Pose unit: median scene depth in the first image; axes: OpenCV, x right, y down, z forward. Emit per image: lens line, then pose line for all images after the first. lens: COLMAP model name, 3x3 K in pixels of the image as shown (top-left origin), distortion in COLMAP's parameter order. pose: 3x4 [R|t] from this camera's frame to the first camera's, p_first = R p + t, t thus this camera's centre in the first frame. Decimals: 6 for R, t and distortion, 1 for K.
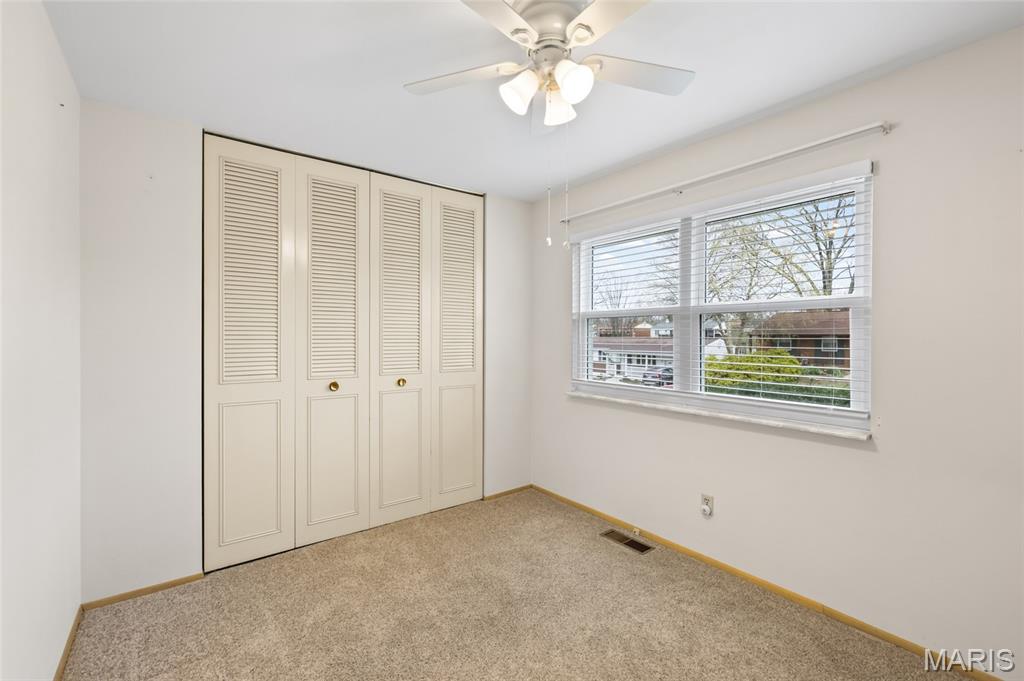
lens RADIAL K [[443.7, 0, 518.2], [0, 443.7, 338.0], [0, 0, 1]] dist [0.002795, -0.000658]
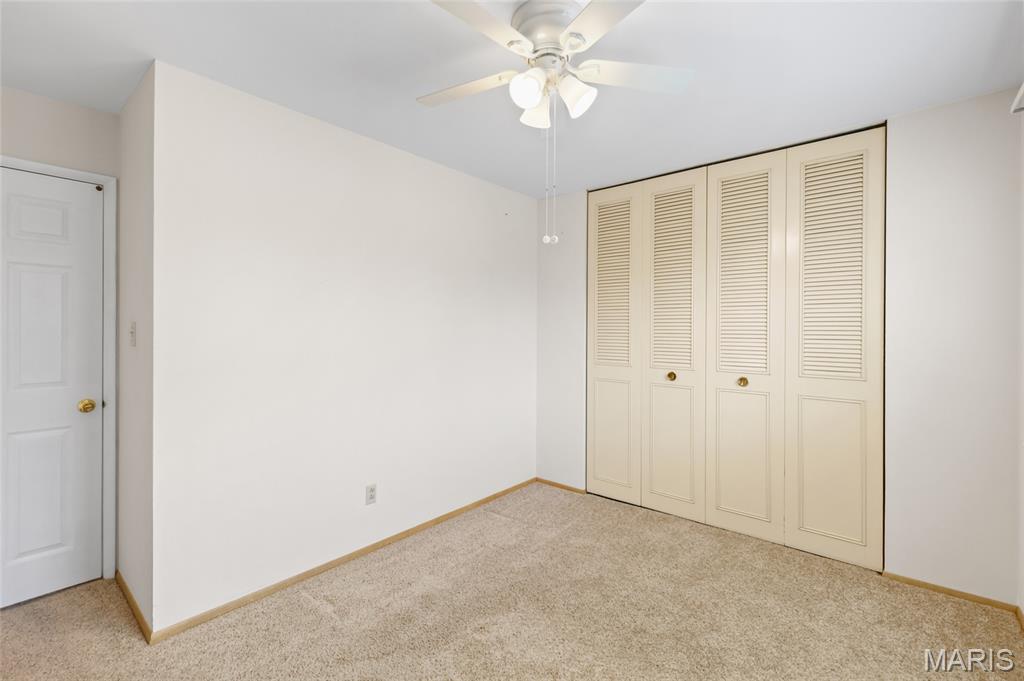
lens RADIAL K [[443.7, 0, 518.7], [0, 443.7, 334.1], [0, 0, 1]] dist [0.002795, -0.000658]
pose [[0.219268, 0.004790, -0.975653, 0.570800], [-0.014270, 0.999897, 0.001702, 0.007927], [0.975560, 0.013550, 0.219314, 0.385511]]
